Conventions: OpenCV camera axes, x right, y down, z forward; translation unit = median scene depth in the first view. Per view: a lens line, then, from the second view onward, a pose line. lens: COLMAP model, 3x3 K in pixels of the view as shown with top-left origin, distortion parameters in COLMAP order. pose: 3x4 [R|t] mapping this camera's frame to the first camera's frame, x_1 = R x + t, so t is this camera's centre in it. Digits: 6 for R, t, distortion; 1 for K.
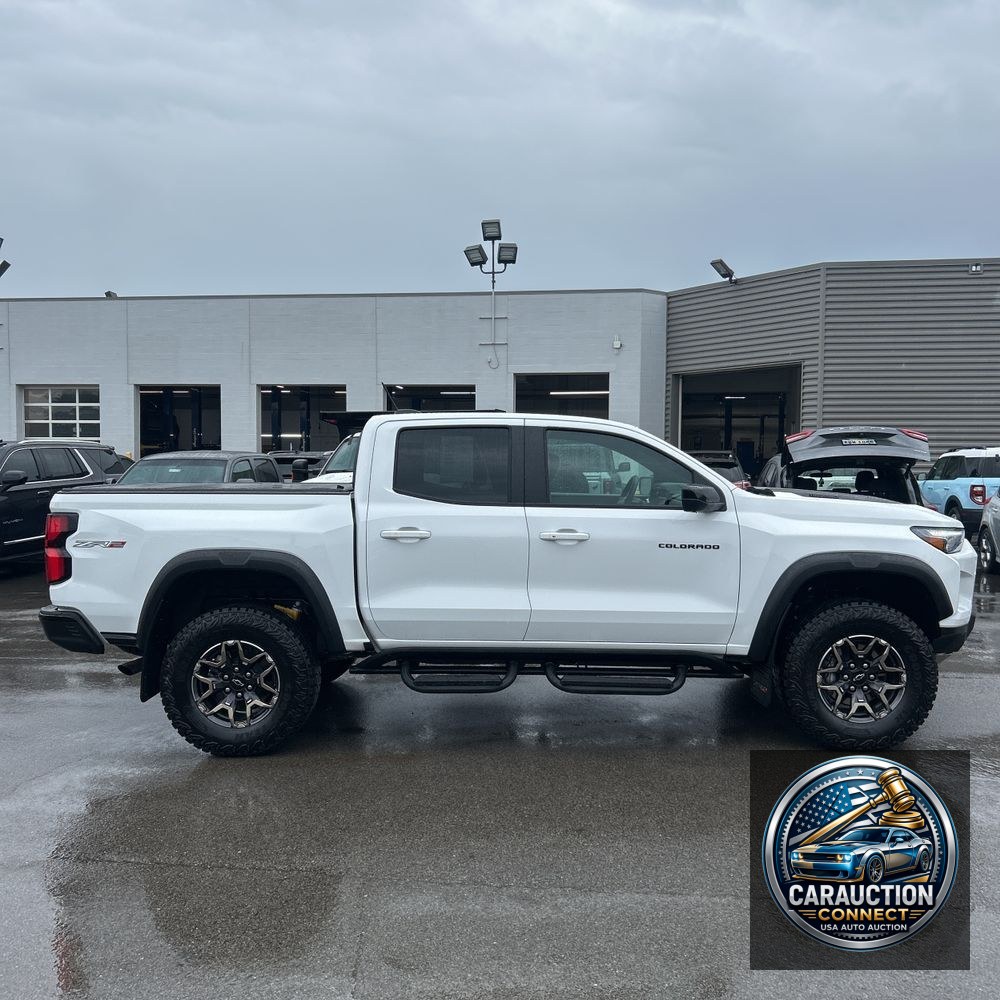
lens RADIAL K [[1019.5, 0, 501.0], [0, 1019.5, 499.9], [0, 0, 1]] dist [0.023053, 0.000000]
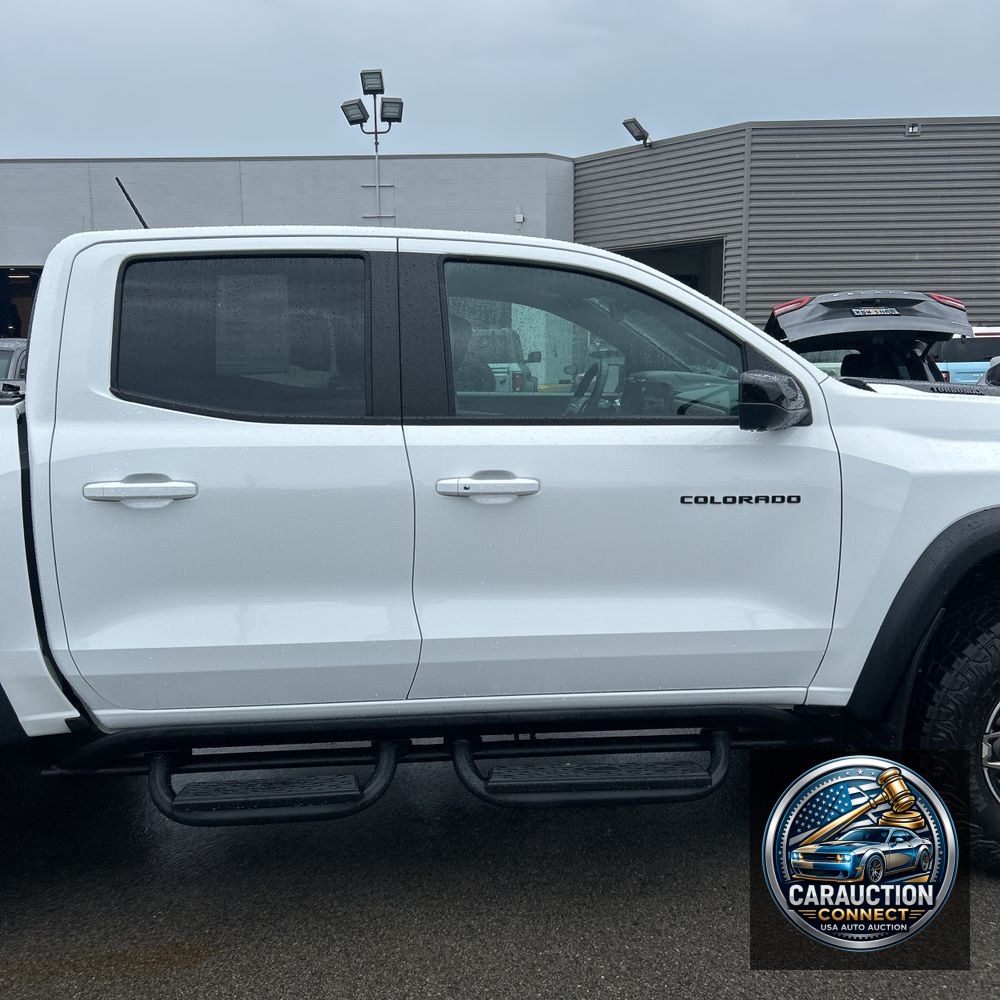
lens RADIAL K [[1019.5, 0, 507.0], [0, 1019.5, 502.8], [0, 0, 1]] dist [0.023053, 0.000000]
pose [[0.994150, -0.026798, 0.104633, 0.020657], [0.015512, 0.994114, 0.107219, -0.007056], [-0.106890, -0.104968, 0.988714, 0.512873]]
